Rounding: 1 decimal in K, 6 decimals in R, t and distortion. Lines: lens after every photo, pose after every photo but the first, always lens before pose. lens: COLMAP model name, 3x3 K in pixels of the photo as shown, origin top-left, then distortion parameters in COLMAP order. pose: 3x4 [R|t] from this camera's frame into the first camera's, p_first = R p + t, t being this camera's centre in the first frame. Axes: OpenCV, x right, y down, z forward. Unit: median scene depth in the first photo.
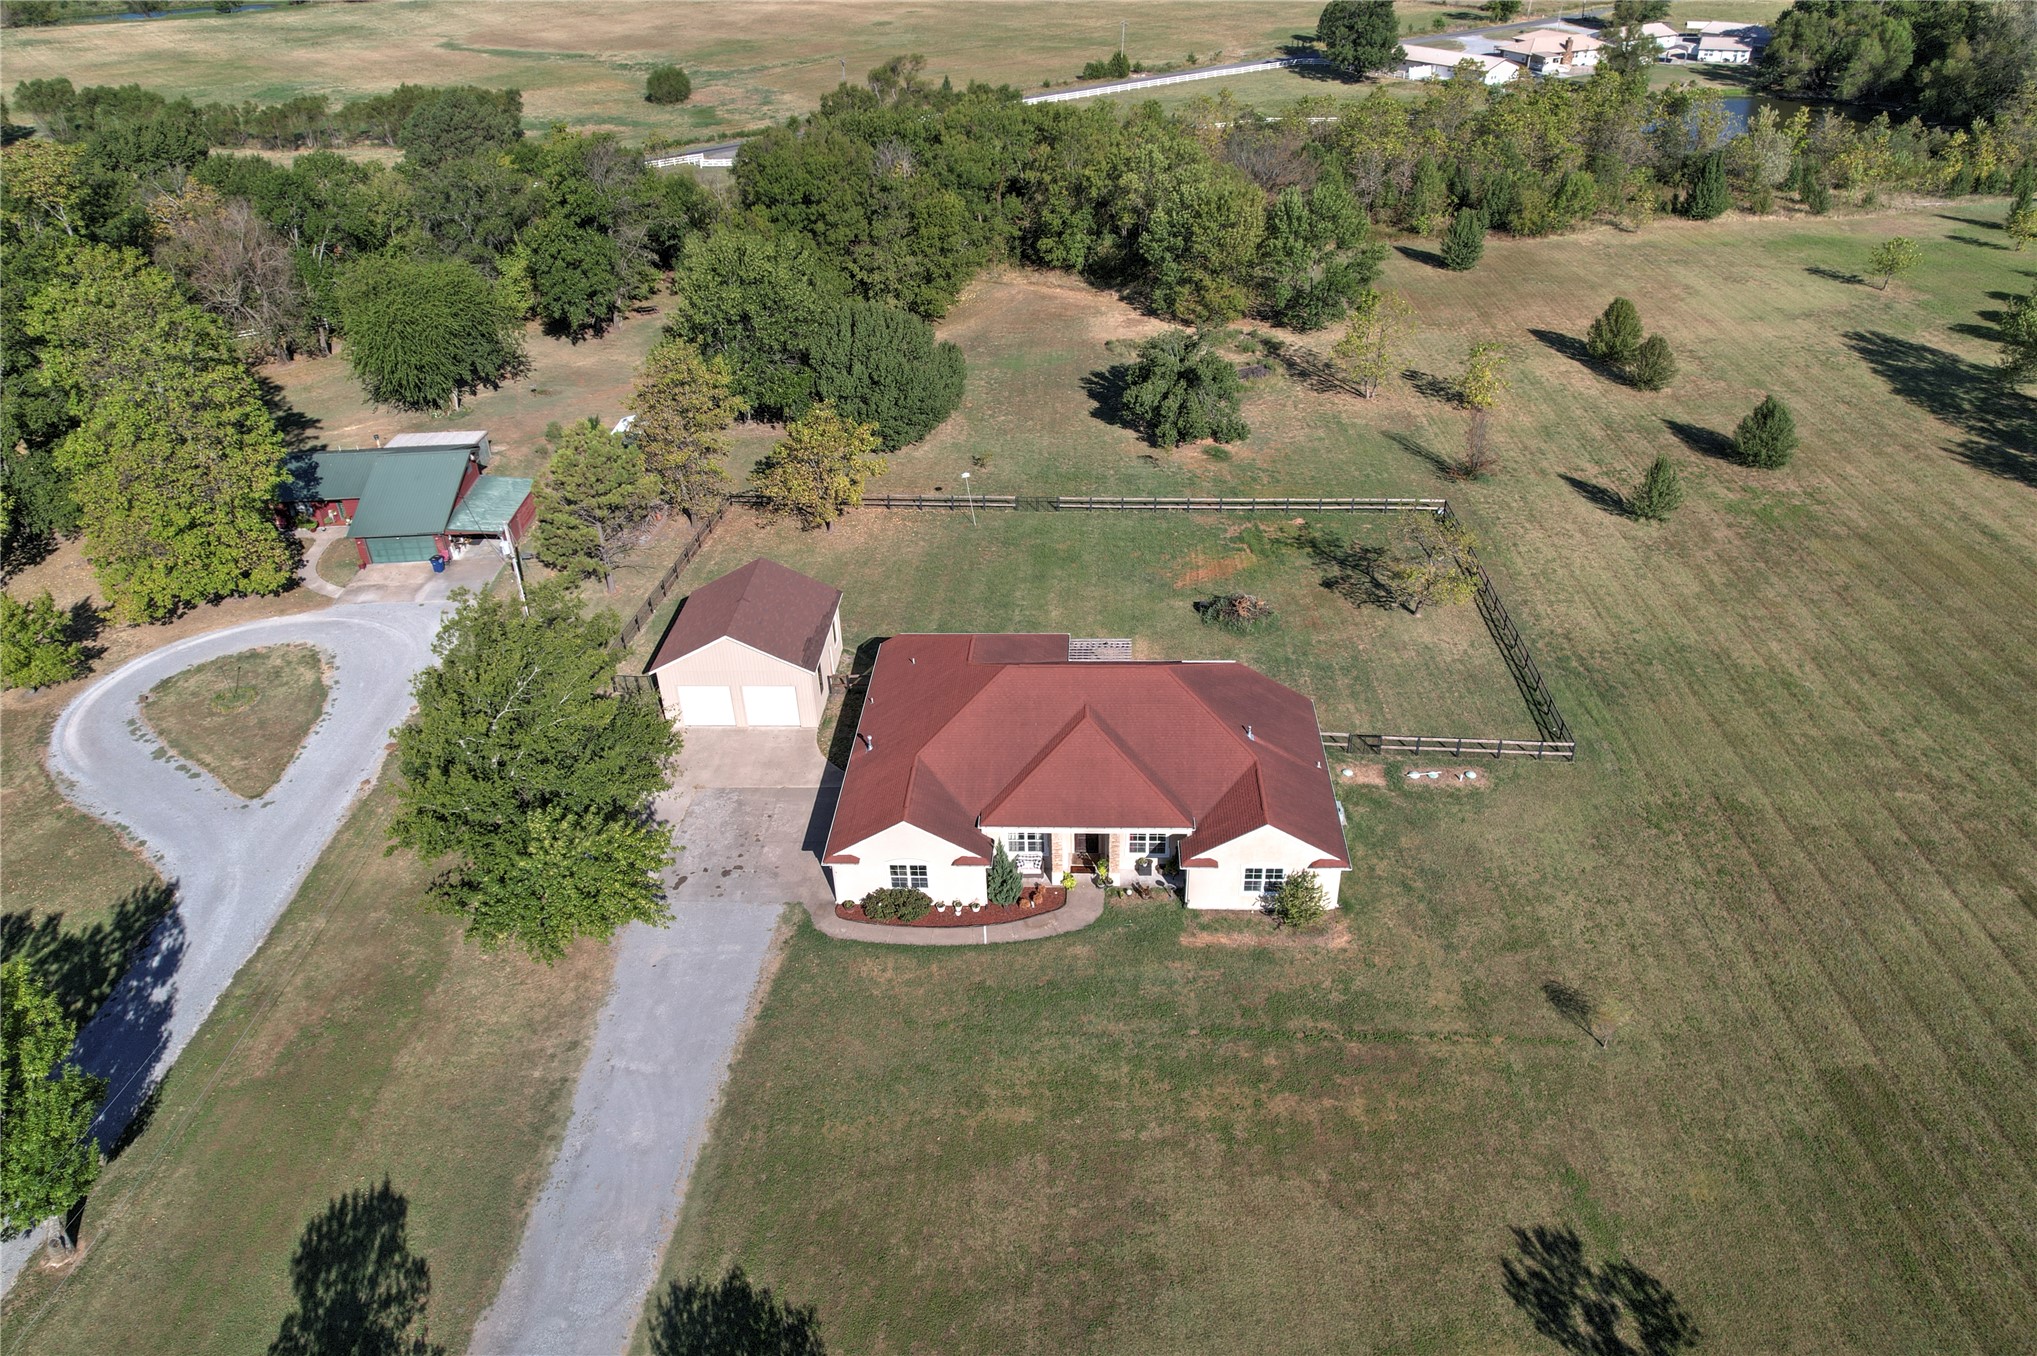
lens RADIAL K [[1359.3, 0, 1011.4], [0, 1359.3, 684.2], [0, 0, 1]] dist [-0.084579, 0.079588]
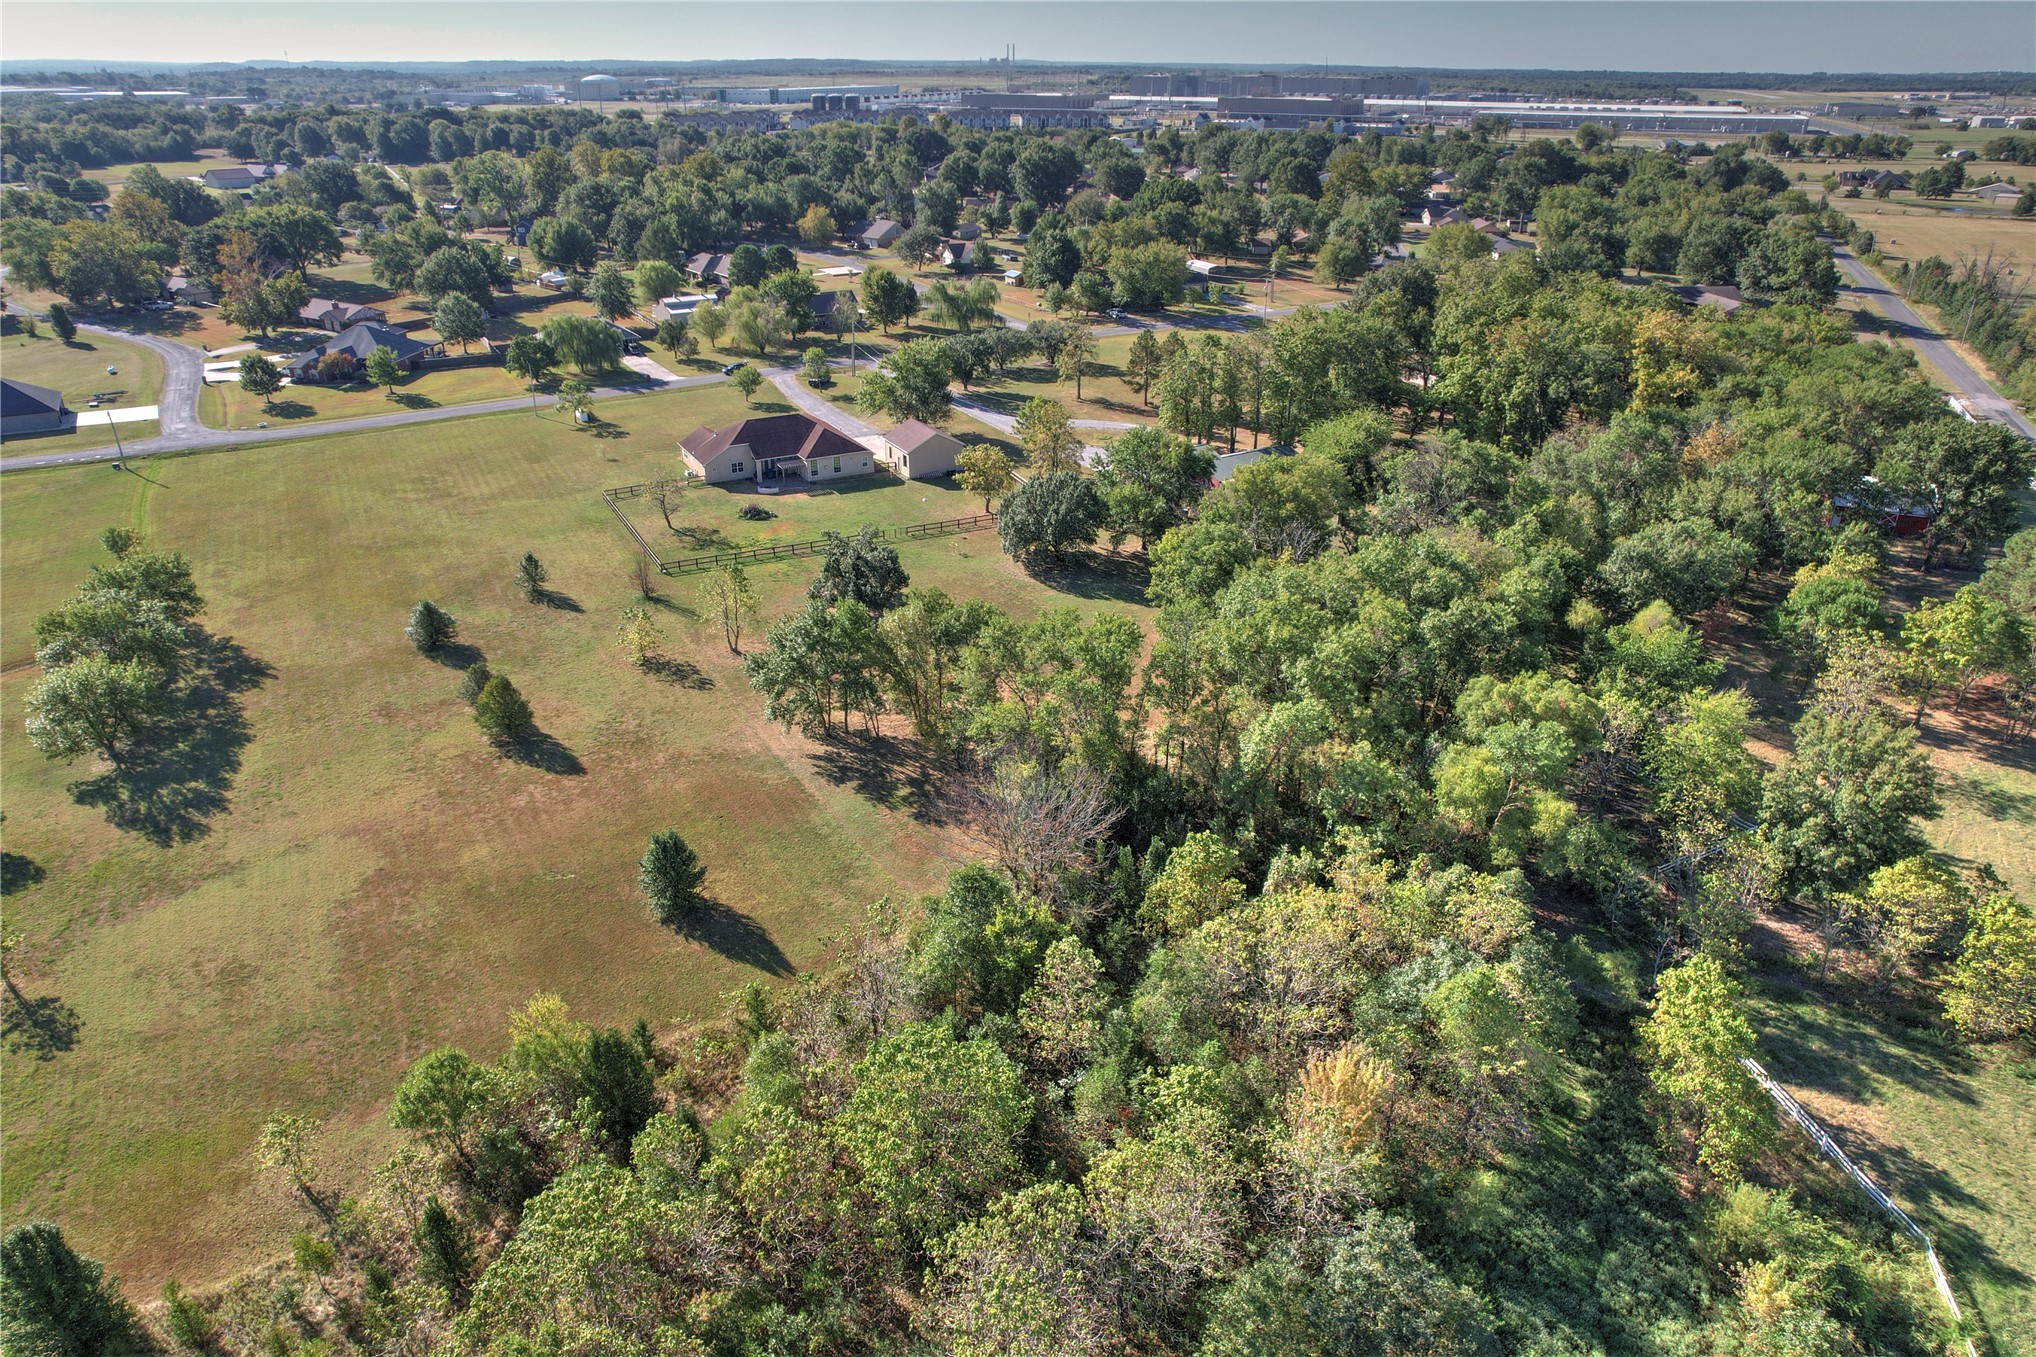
lens RADIAL K [[1299.5, 0, 1018.0], [0, 1299.5, 678.5], [0, 0, 1]] dist [-0.078333, 0.067574]
pose [[-0.853119, 0.247395, -0.459329, 0.634270], [-0.265445, 0.552115, 0.790385, -1.268250], [0.449140, 0.796219, -0.405350, 1.742175]]
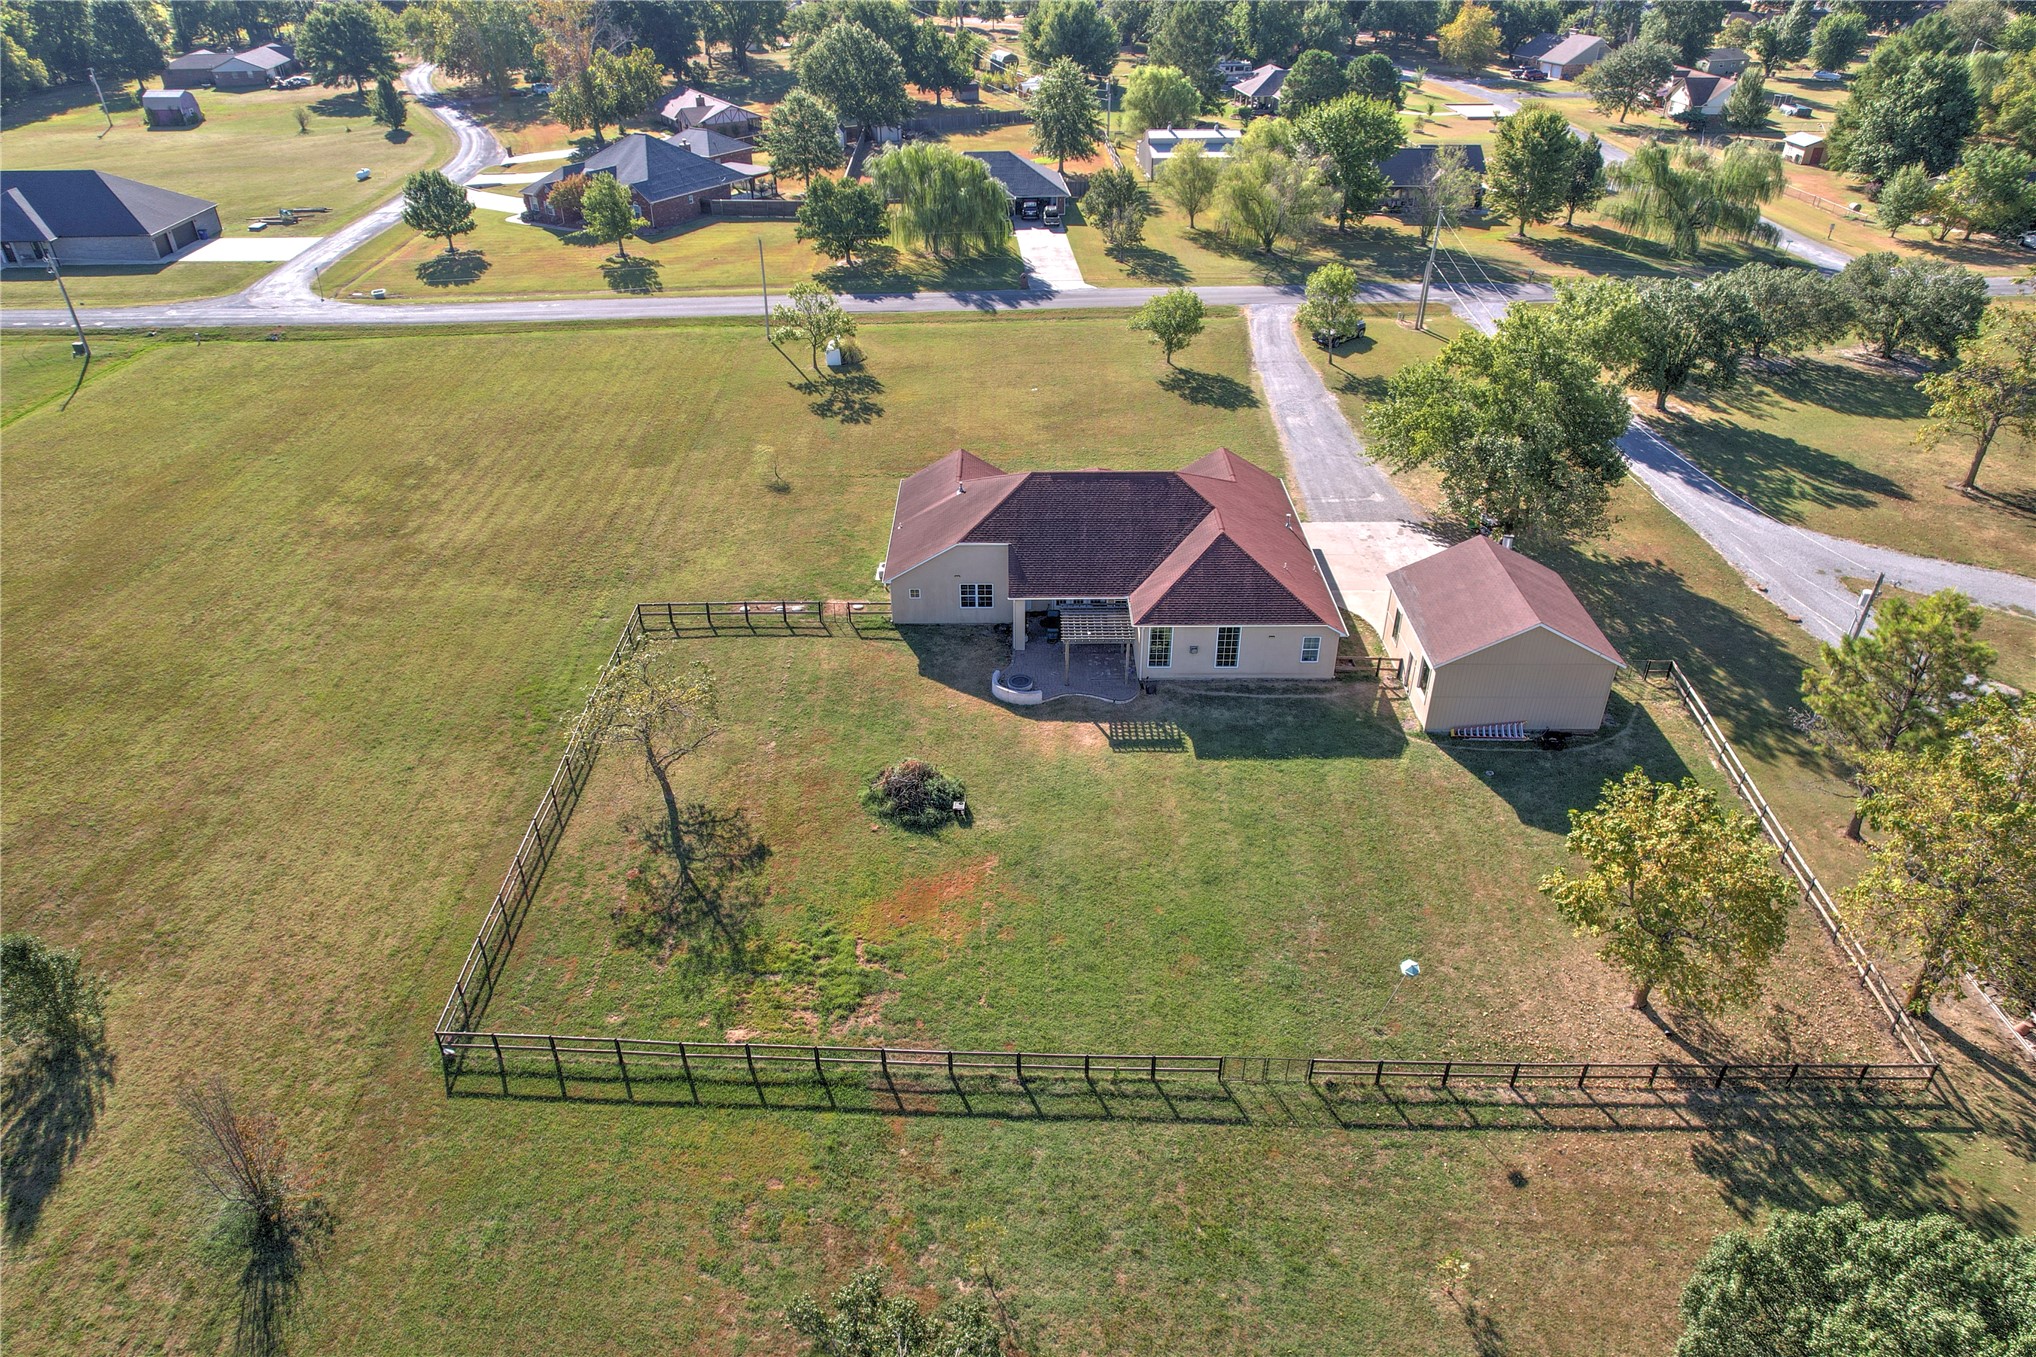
lens RADIAL K [[1294.3, 0, 1018.0], [0, 1294.3, 678.5], [0, 0, 1]] dist [-0.069759, 0.063069]
pose [[-0.997812, 0.056897, -0.033676, 0.104082], [-0.006331, 0.424777, 0.905276, -0.553657], [0.065812, 0.903508, -0.423487, 0.982967]]
